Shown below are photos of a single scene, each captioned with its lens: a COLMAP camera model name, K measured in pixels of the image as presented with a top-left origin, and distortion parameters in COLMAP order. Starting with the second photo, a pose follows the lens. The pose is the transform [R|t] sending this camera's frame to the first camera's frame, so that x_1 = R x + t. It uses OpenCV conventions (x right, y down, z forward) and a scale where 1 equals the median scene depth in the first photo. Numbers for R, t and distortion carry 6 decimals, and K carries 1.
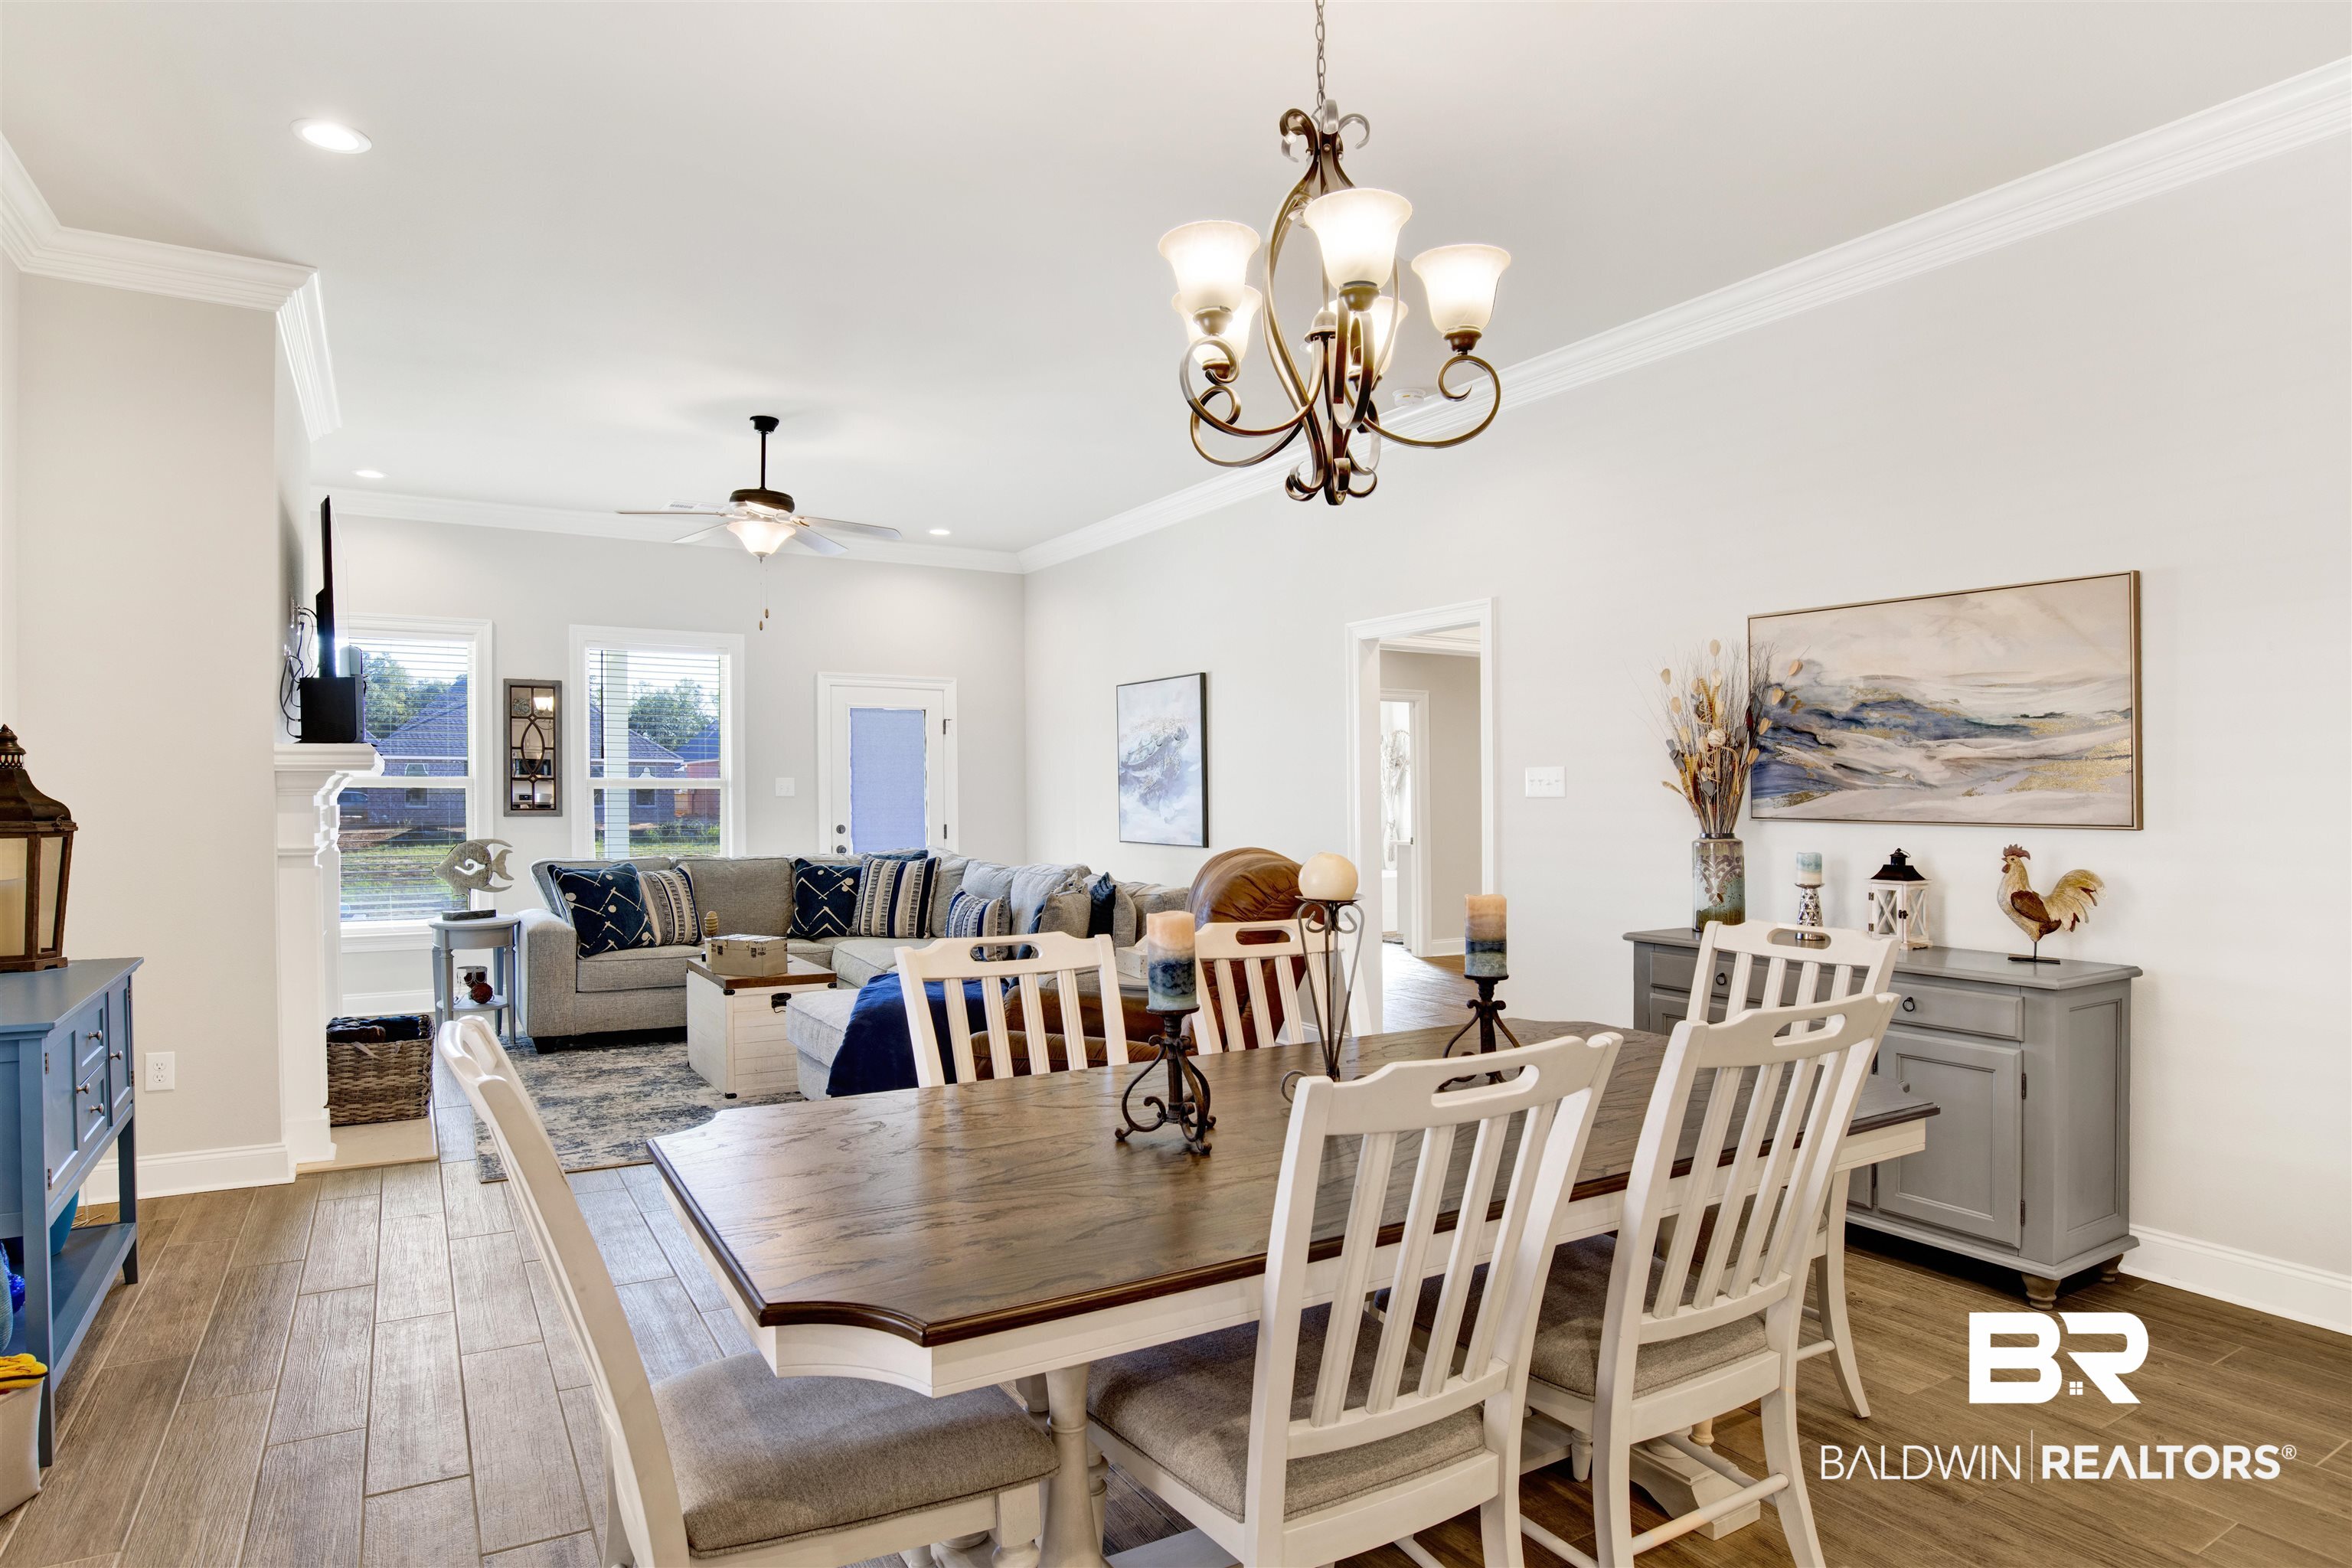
lens RADIAL K [[1344.8, 0, 1186.2], [0, 1344.8, 788.0], [0, 0, 1]] dist [-0.037749, 0.001848]
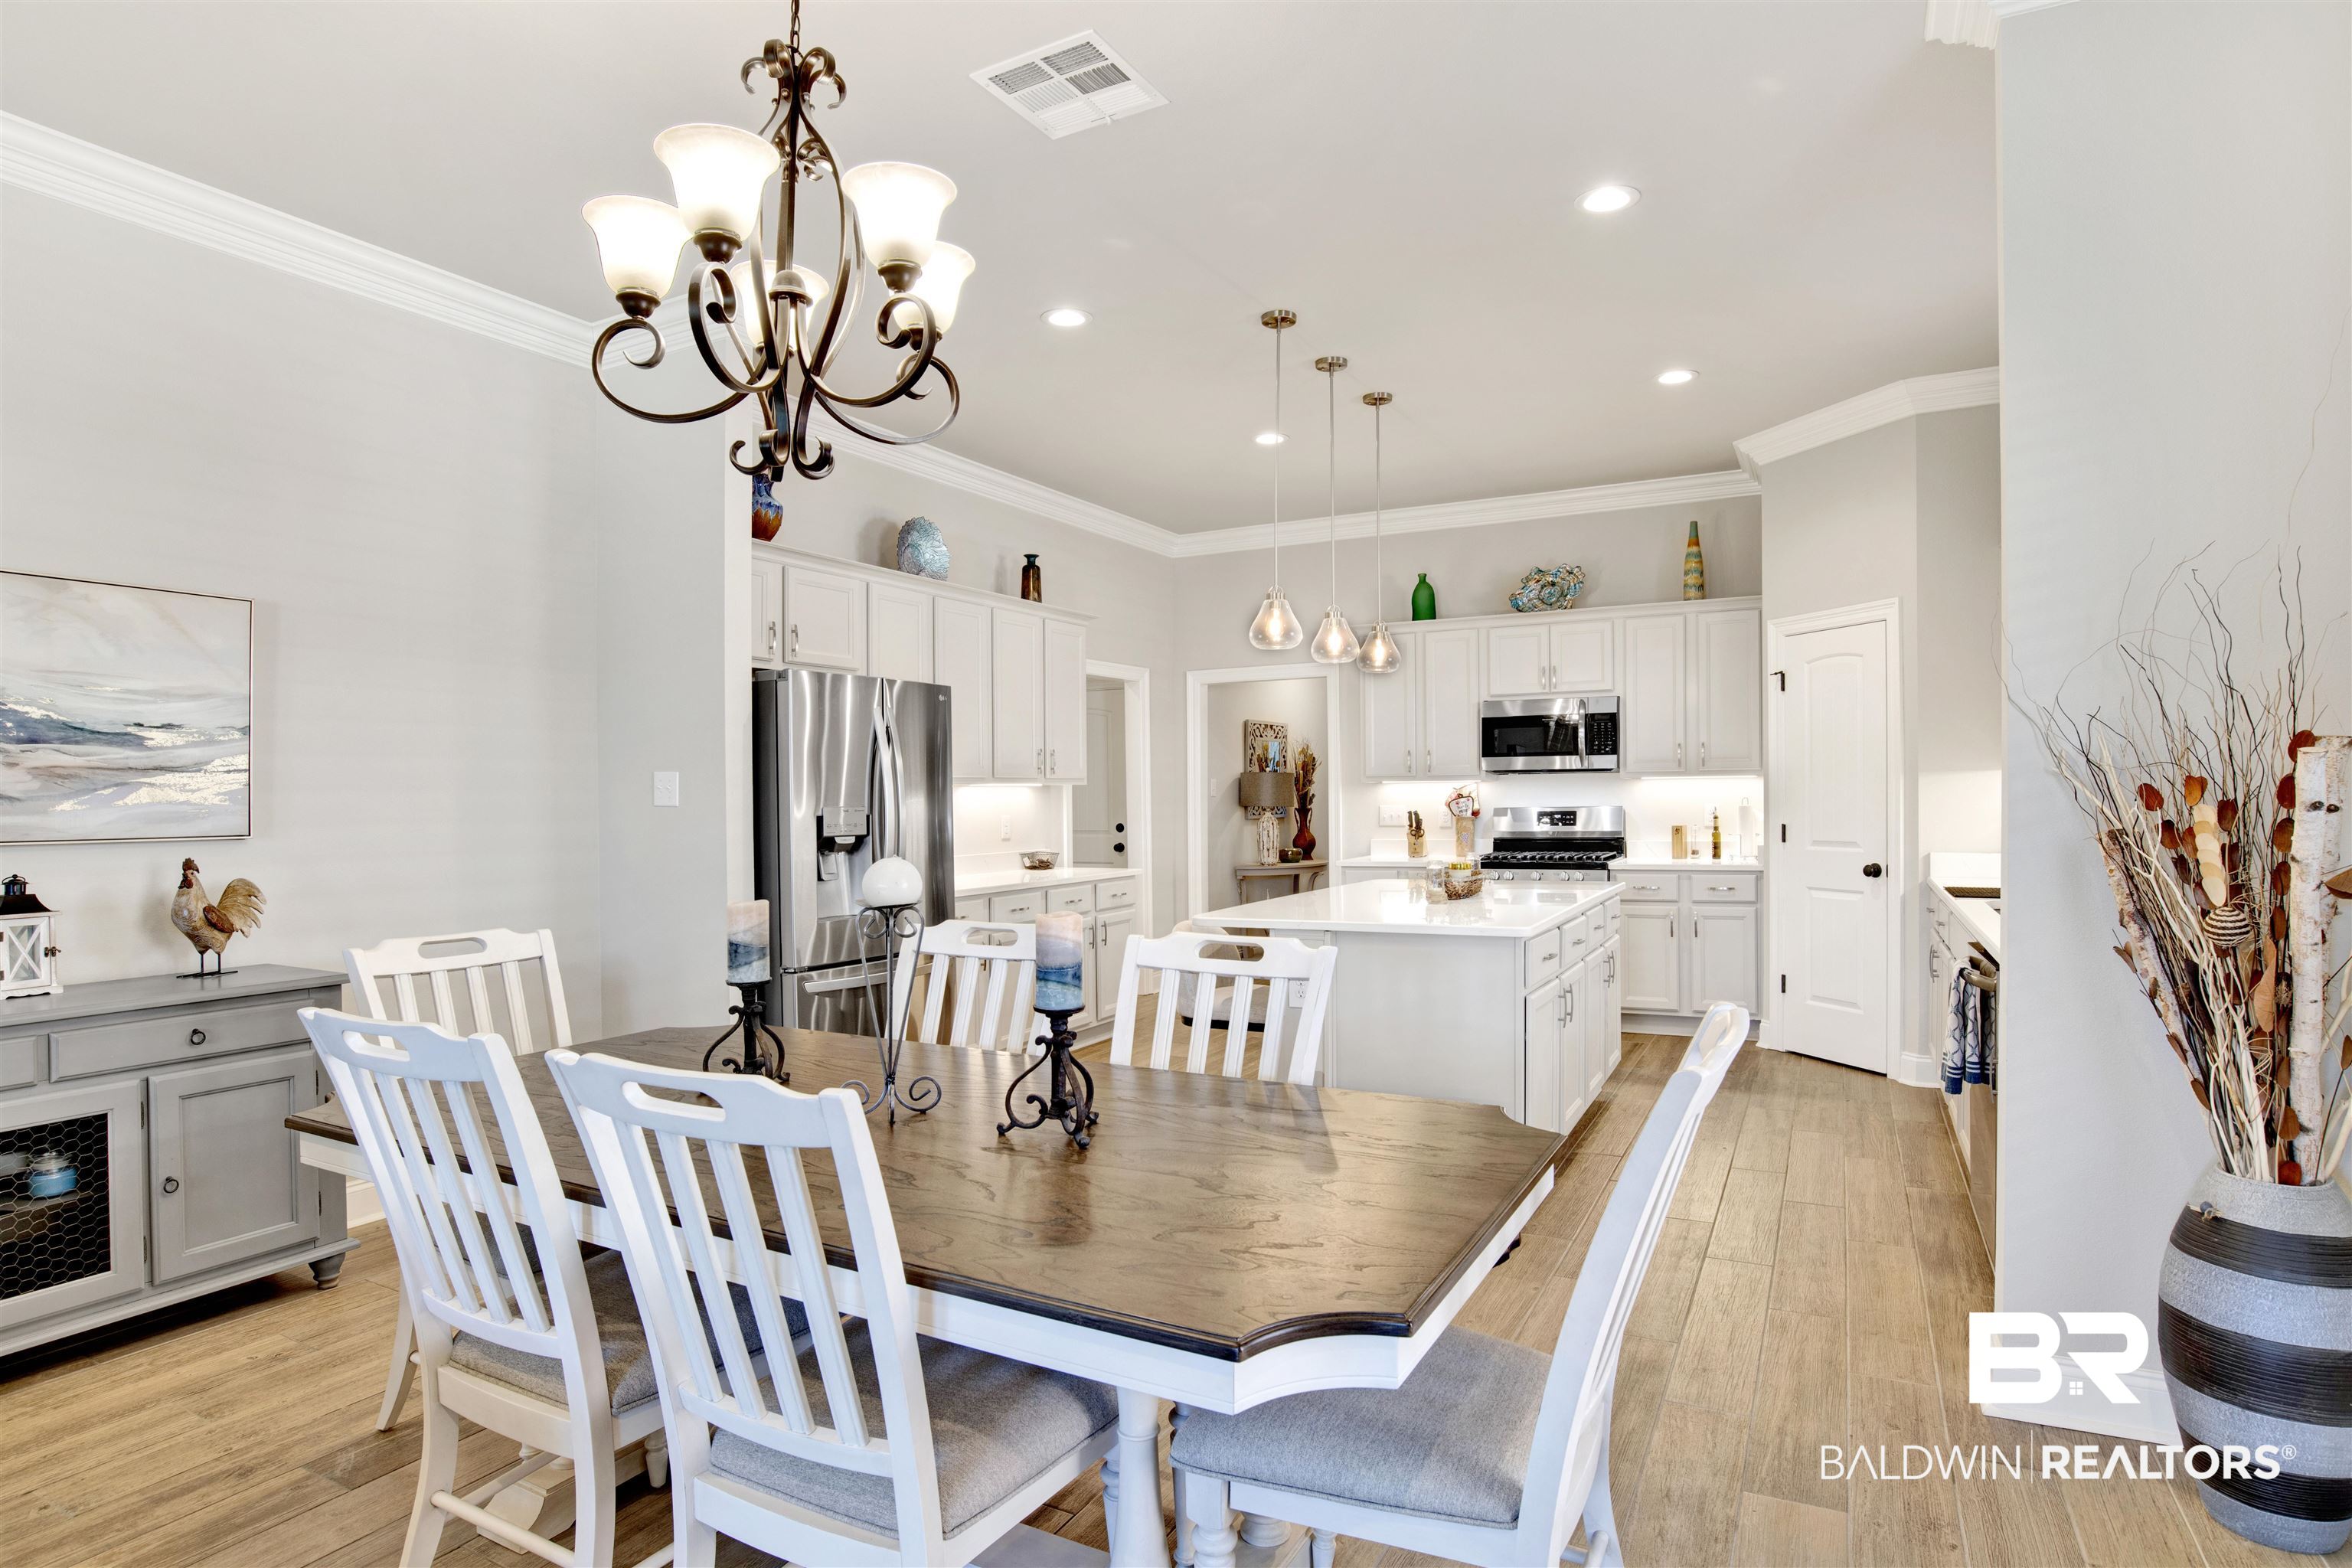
lens RADIAL K [[1245.1, 0, 1167.7], [0, 1245.1, 815.8], [0, 0, 1]] dist [-0.069549, 0.023214]
pose [[-0.502970, -0.007653, 0.864270, -0.280140], [0.009113, 0.999858, 0.014157, 0.003104], [-0.864256, 0.014996, -0.502829, 0.467199]]
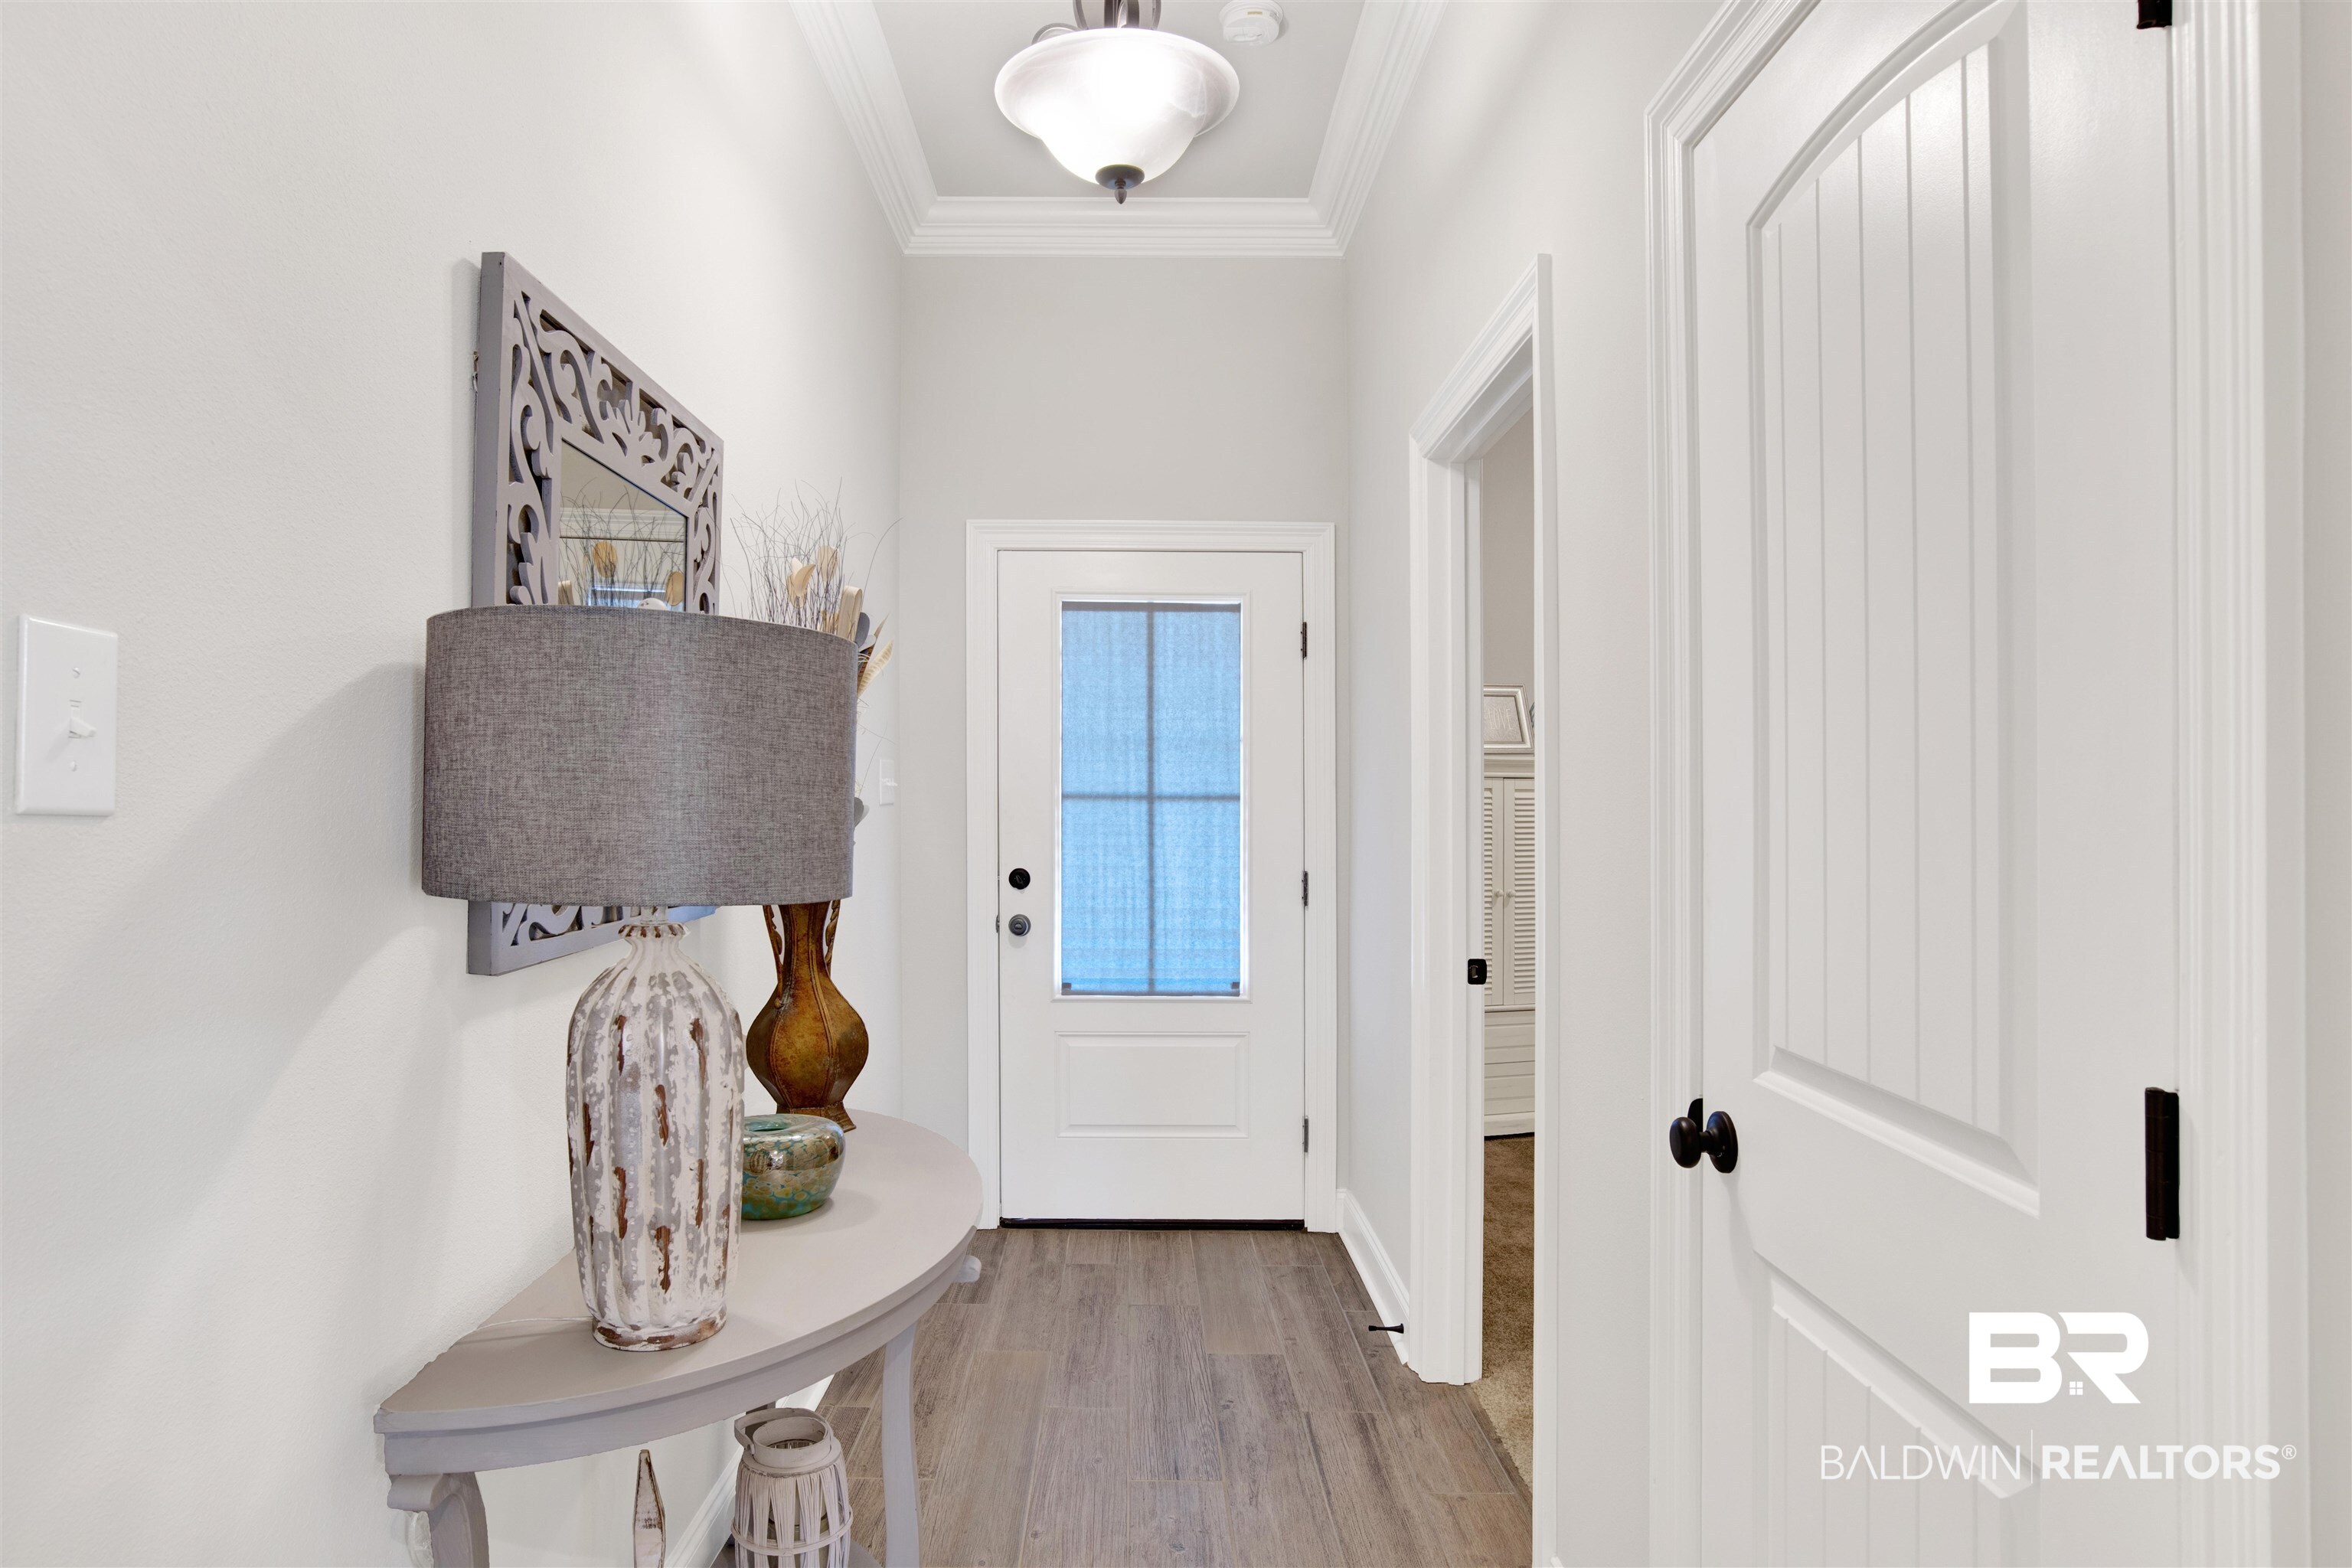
lens RADIAL K [[1373.3, 0, 1161.3], [0, 1373.3, 785.7], [0, 0, 1]] dist [-0.066518, 0.025158]
pose [[-0.867305, 0.003393, 0.497766, 0.680765], [-0.000919, 0.999964, -0.008418, 0.000252], [-0.497776, -0.007759, -0.867271, -0.176972]]
